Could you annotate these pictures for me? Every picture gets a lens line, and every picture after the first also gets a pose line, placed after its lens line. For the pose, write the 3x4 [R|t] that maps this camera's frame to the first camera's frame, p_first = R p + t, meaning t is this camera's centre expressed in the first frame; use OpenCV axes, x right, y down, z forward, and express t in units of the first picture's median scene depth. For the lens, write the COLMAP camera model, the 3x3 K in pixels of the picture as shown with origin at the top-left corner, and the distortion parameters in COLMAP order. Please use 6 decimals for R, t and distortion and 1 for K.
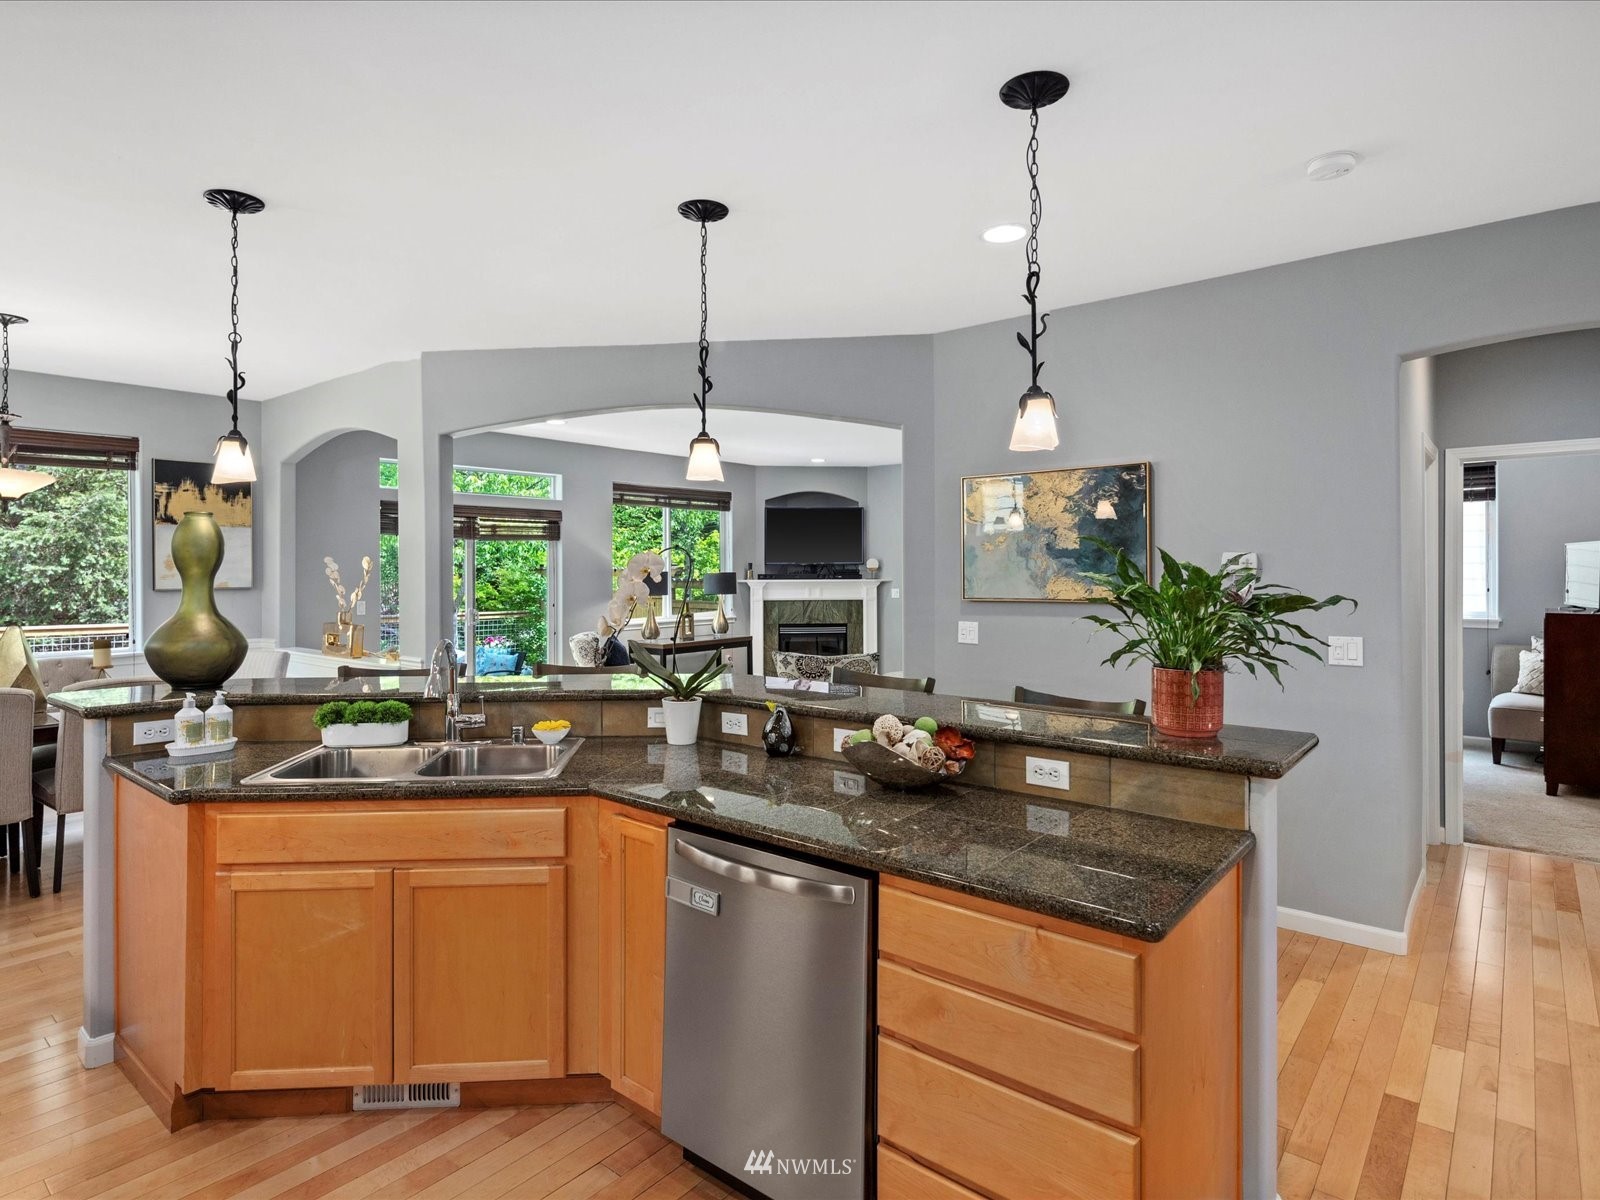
lens RADIAL K [[881.2, 0, 802.0], [0, 881.2, 570.3], [0, 0, 1]] dist [0.010209, -0.006089]
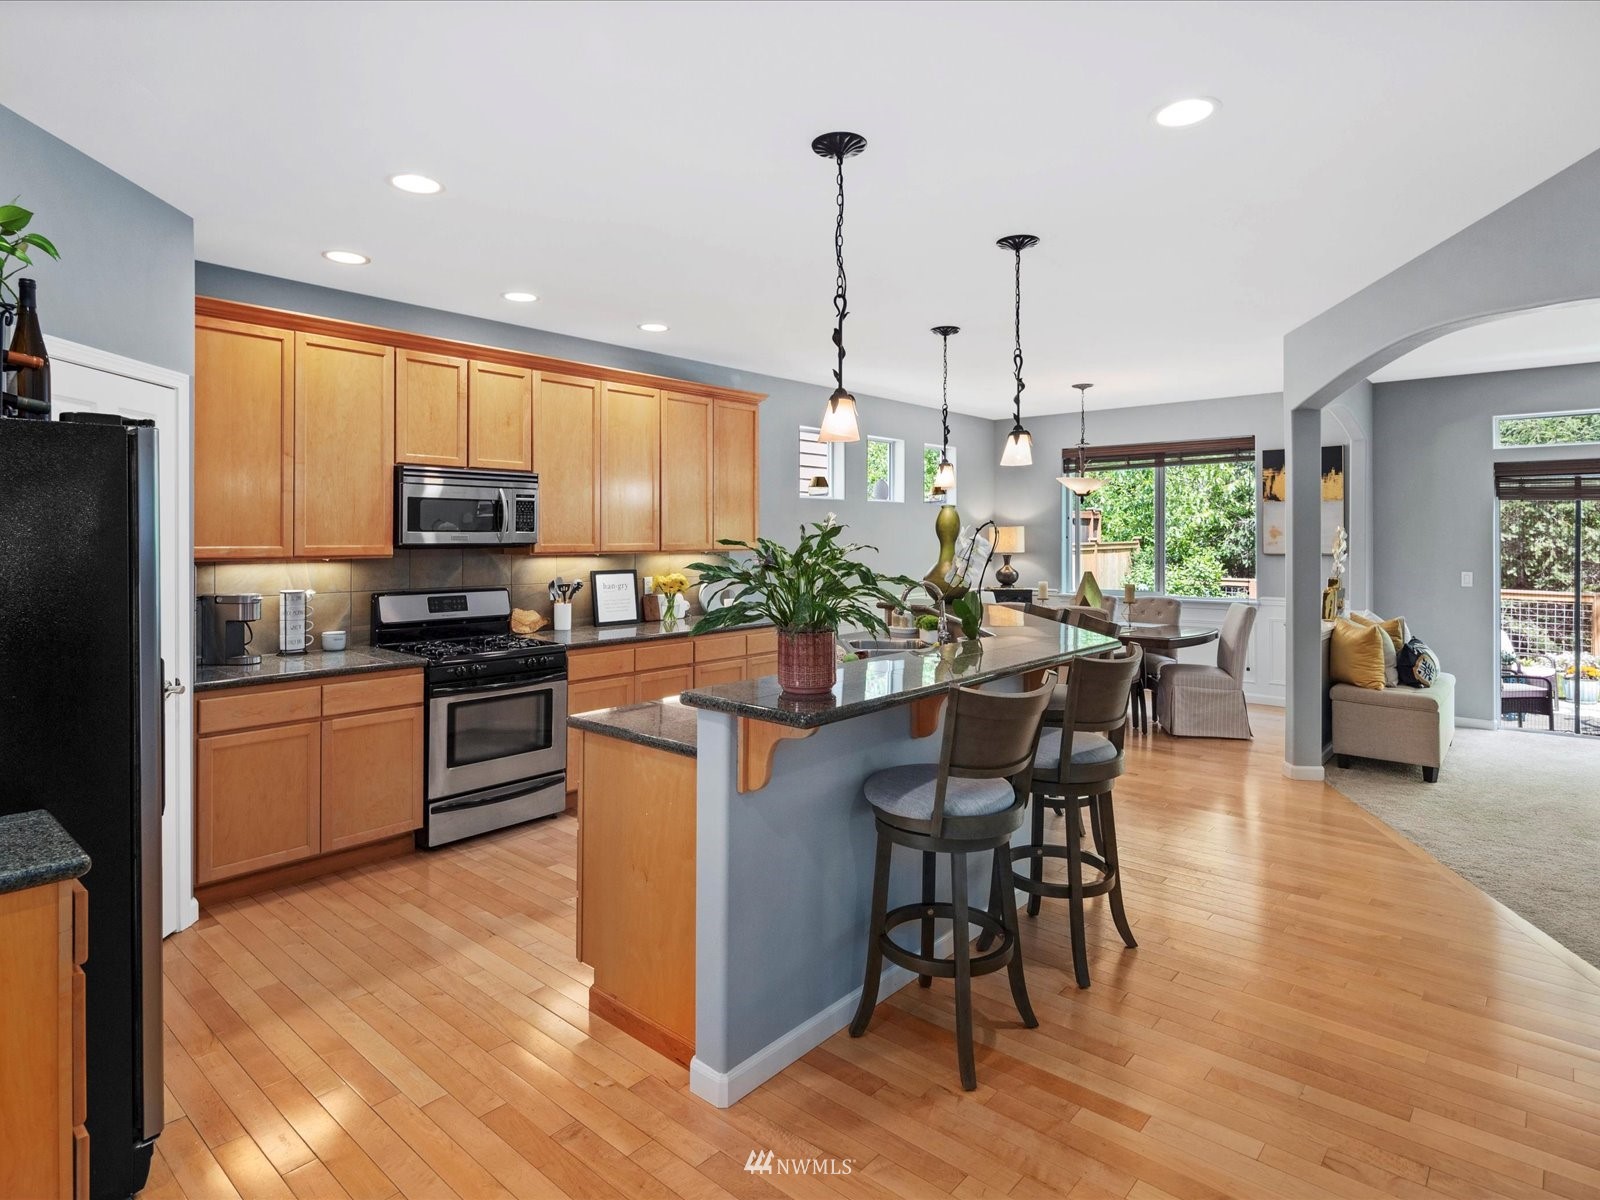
lens RADIAL K [[881.2, 0, 790.6], [0, 881.2, 535.7], [0, 0, 1]] dist [0.010209, -0.006089]
pose [[-0.042703, 0.000936, -0.999087, 0.339333], [-0.002784, 0.999996, 0.001056, -0.001908], [0.999084, 0.002827, -0.042700, 0.227968]]
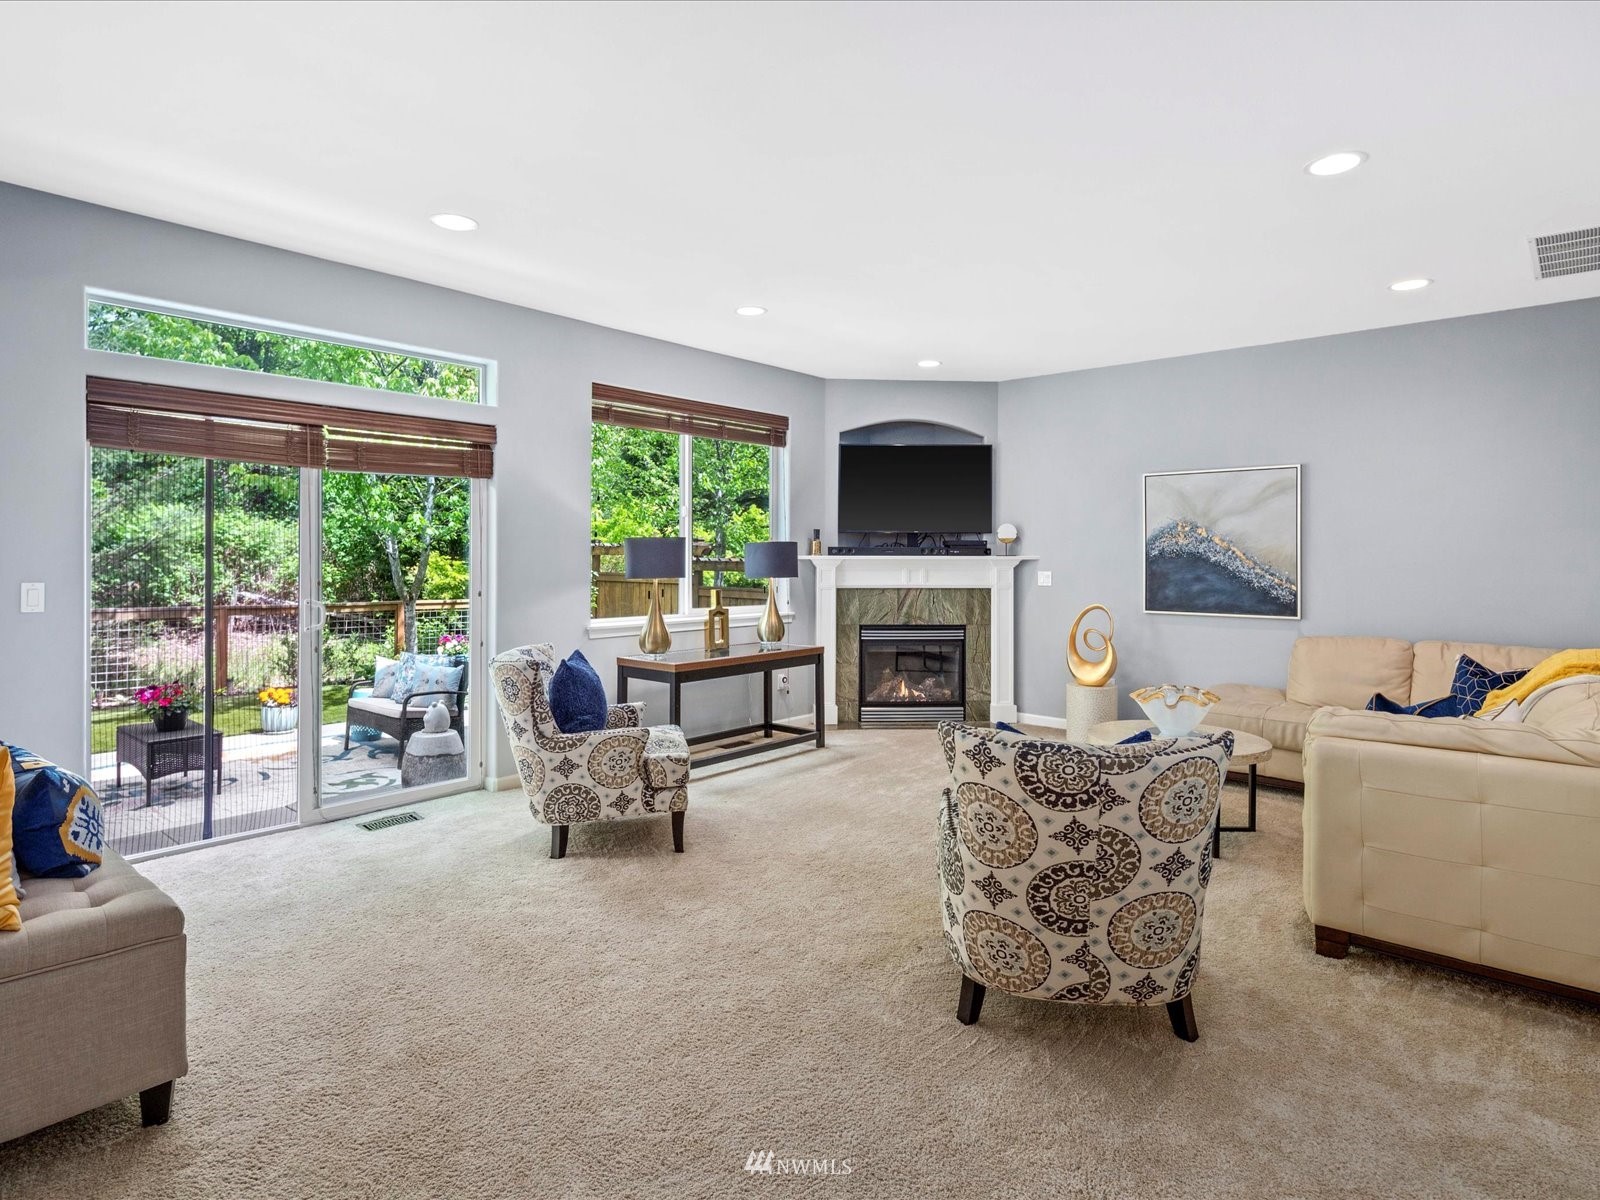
lens RADIAL K [[881.2, 0, 793.0], [0, 881.2, 557.5], [0, 0, 1]] dist [0.010209, -0.006089]
pose [[0.999004, 0.006731, -0.044100, -0.051200], [-0.006723, 0.999977, 0.000334, 0.013024], [0.044102, -0.000038, 0.999027, 0.389189]]
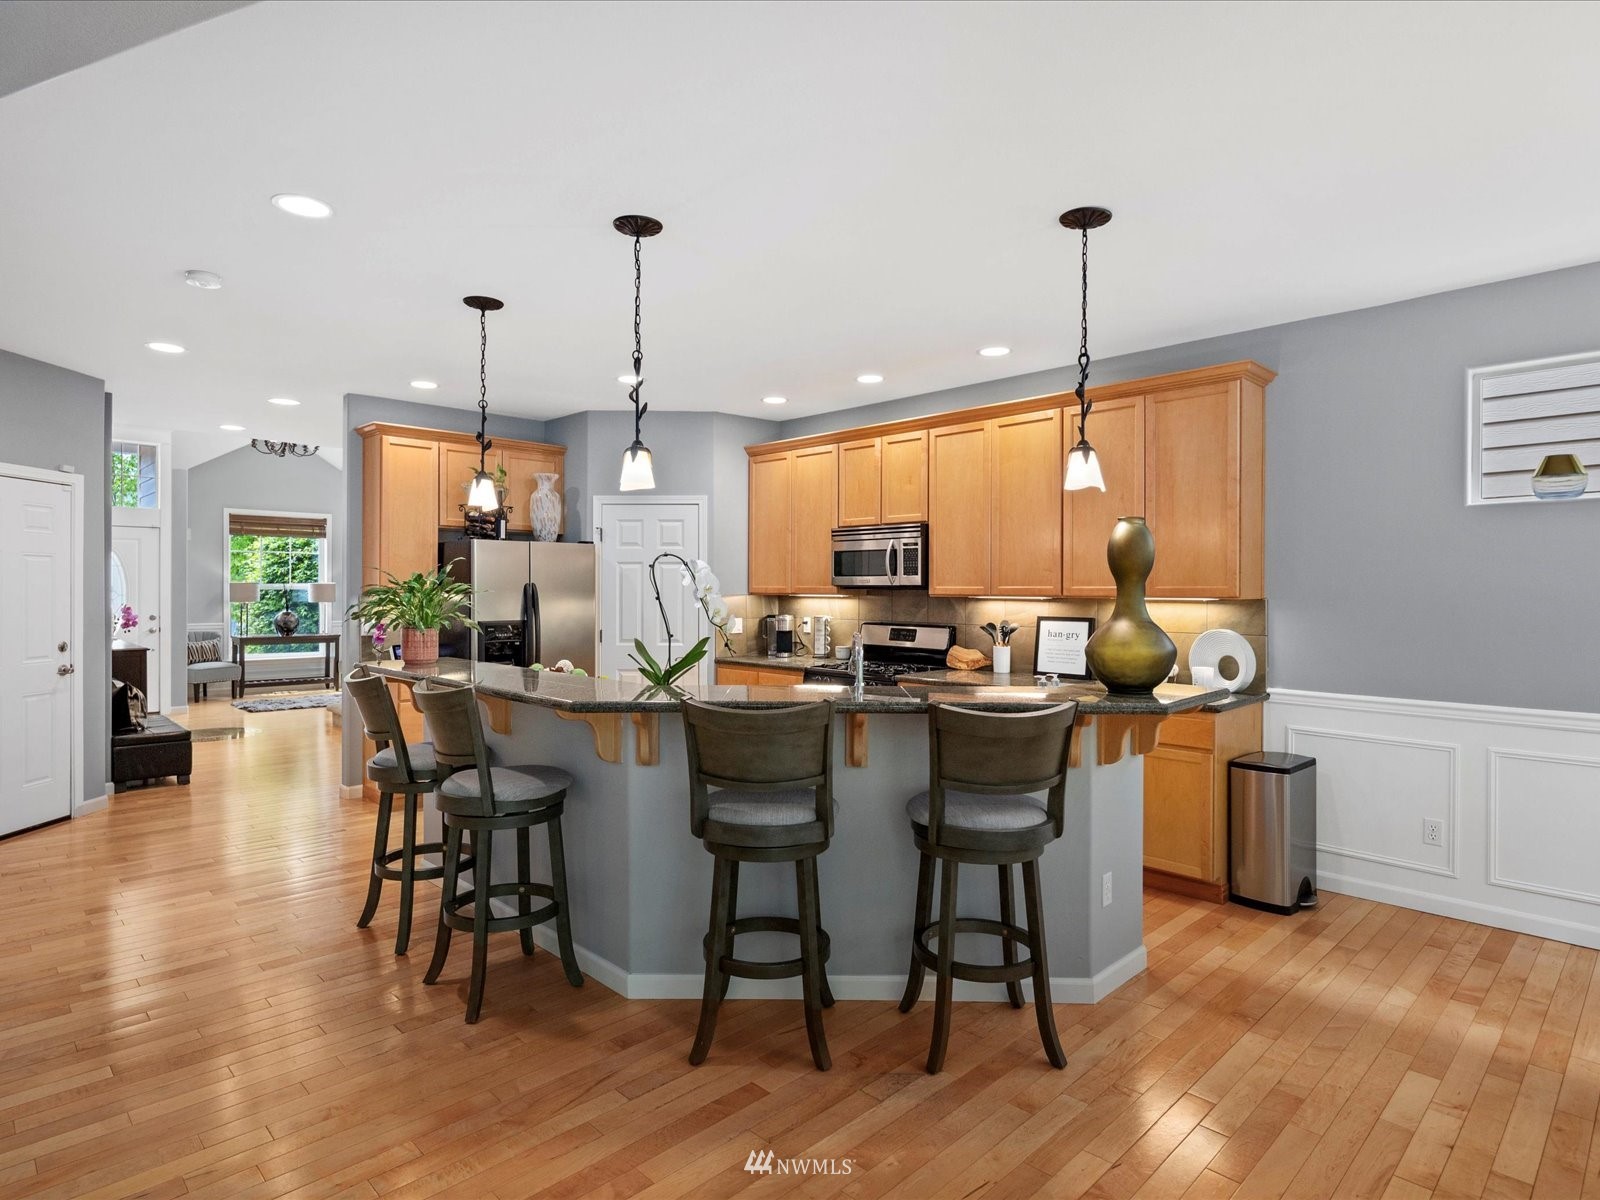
lens RADIAL K [[881.2, 0, 795.6], [0, 881.2, 596.8], [0, 0, 1]] dist [0.010209, -0.006089]
pose [[-0.994618, -0.005268, 0.103471, -0.119463], [-0.004389, 0.999952, 0.008723, 0.005682], [-0.103512, 0.008222, -0.994594, 0.614315]]
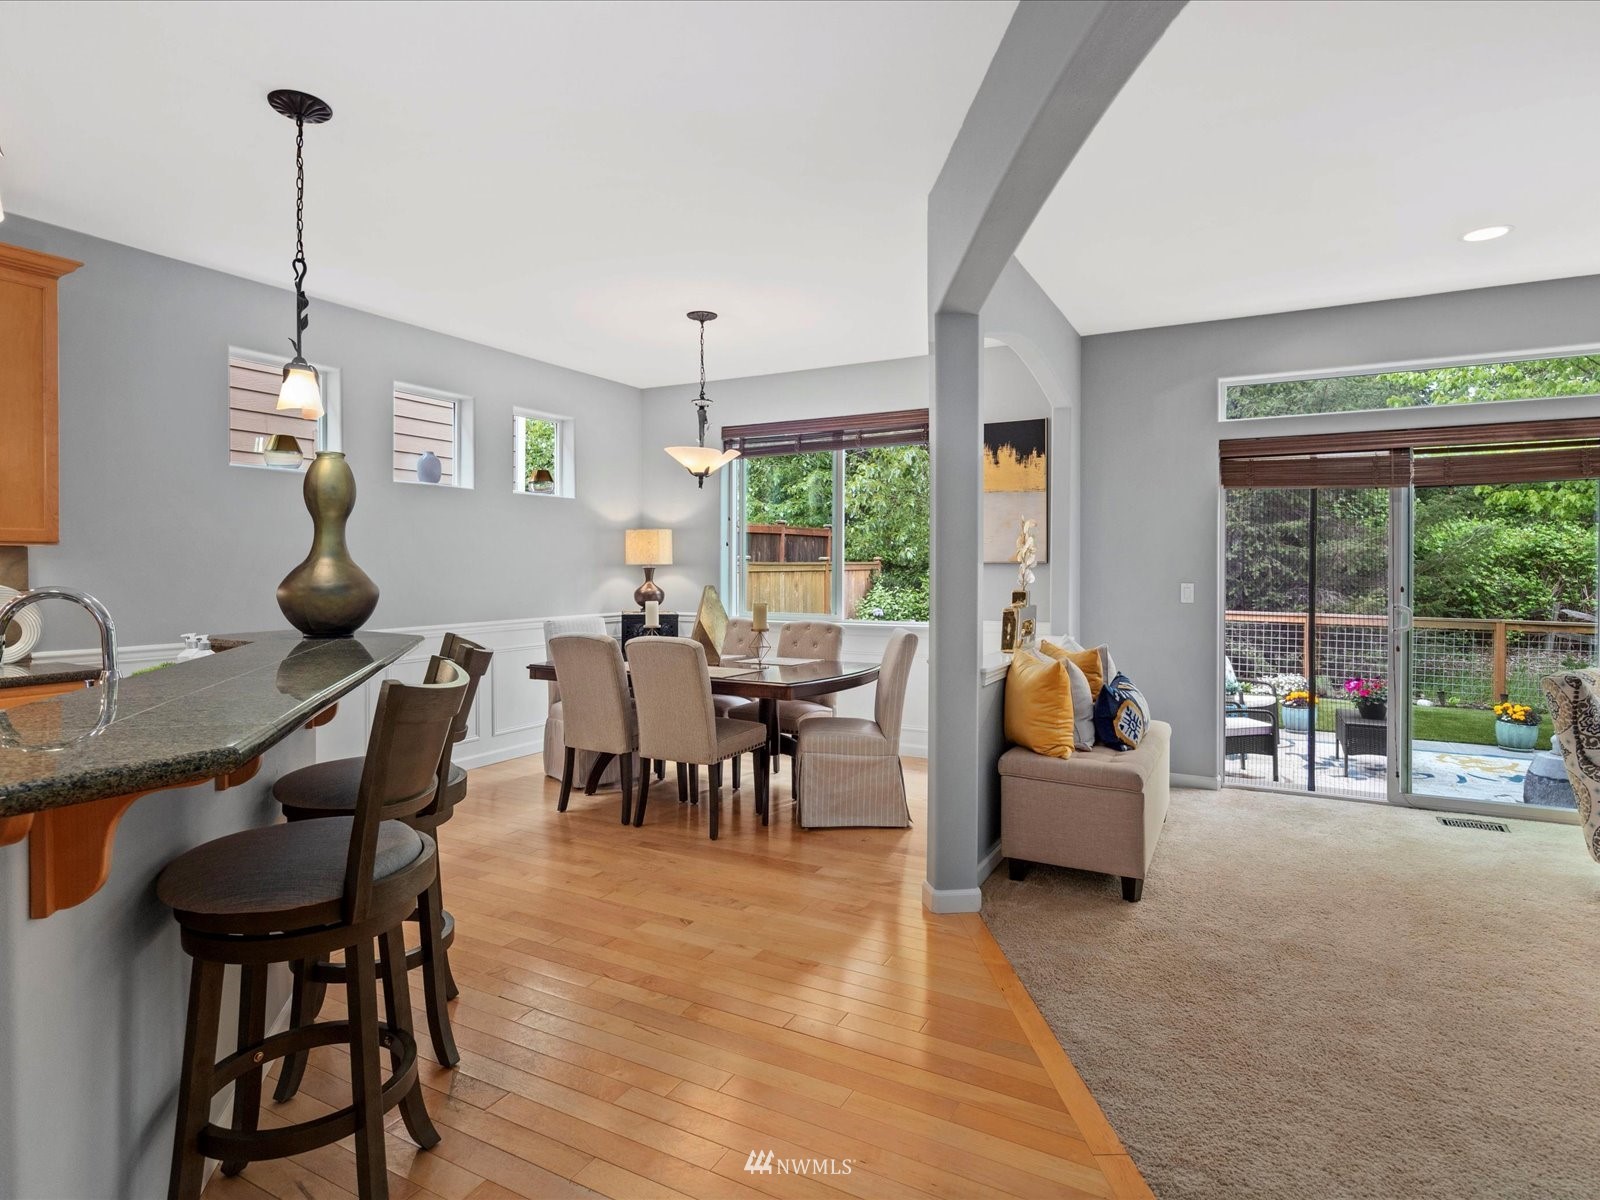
lens RADIAL K [[881.2, 0, 795.3], [0, 881.2, 575.3], [0, 0, 1]] dist [0.010209, -0.006089]
pose [[0.182677, 0.011558, -0.983105, 0.105972], [-0.005144, 0.999928, 0.010800, 0.015837], [0.983160, 0.003084, 0.182723, 0.396891]]
